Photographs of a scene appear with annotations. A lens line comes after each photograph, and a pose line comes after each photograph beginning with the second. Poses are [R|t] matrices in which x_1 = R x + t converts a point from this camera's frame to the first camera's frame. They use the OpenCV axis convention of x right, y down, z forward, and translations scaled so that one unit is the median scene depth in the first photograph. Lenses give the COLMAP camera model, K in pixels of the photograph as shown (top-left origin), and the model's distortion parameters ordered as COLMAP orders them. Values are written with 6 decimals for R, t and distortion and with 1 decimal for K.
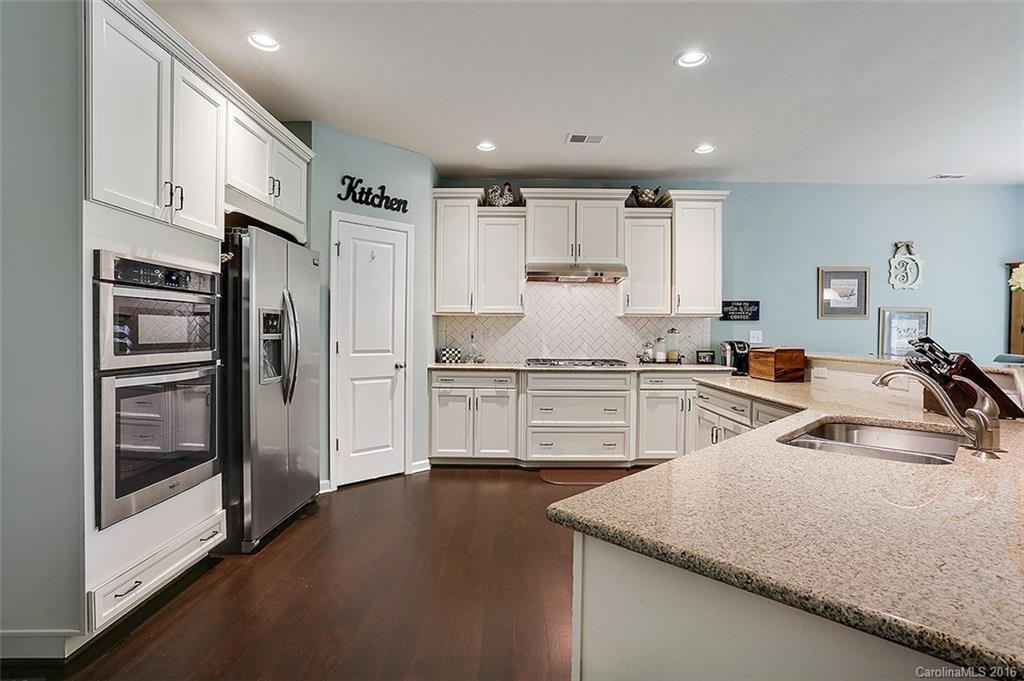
lens RADIAL K [[475.3, 0, 514.6], [0, 475.3, 333.9], [0, 0, 1]] dist [0.000817, 0.000045]
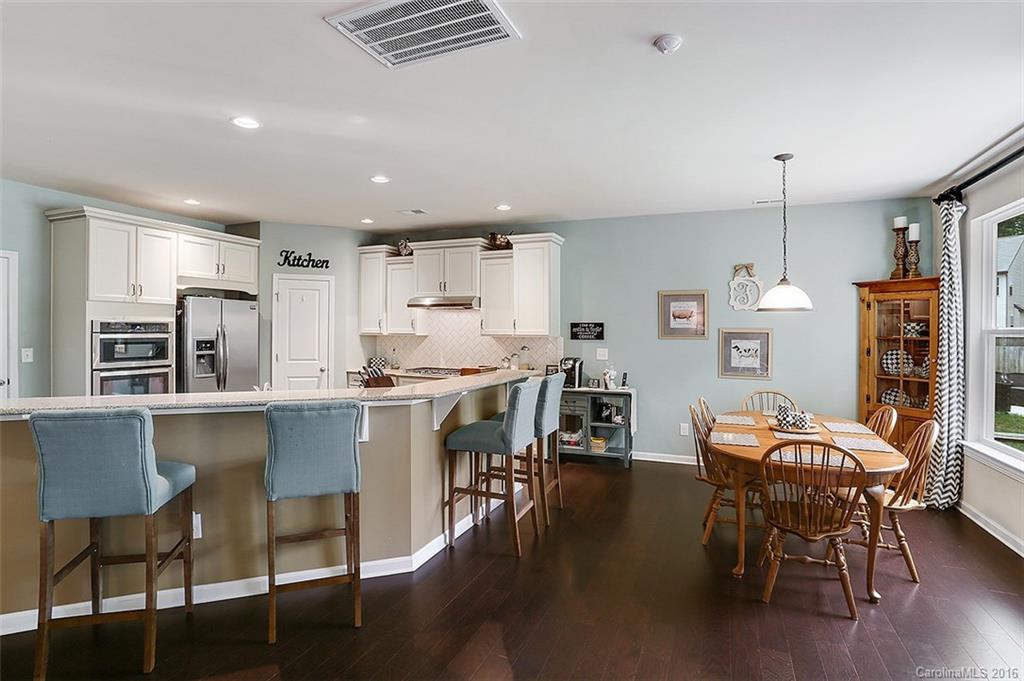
lens RADIAL K [[499.9, 0, 510.4], [0, 499.9, 340.1], [0, 0, 1]] dist [-0.002423, 0.000058]
pose [[0.917817, 0.008502, -0.396914, 0.957717], [-0.004030, 0.999919, 0.012100, -0.050188], [0.396984, -0.009506, 0.917776, -0.232052]]
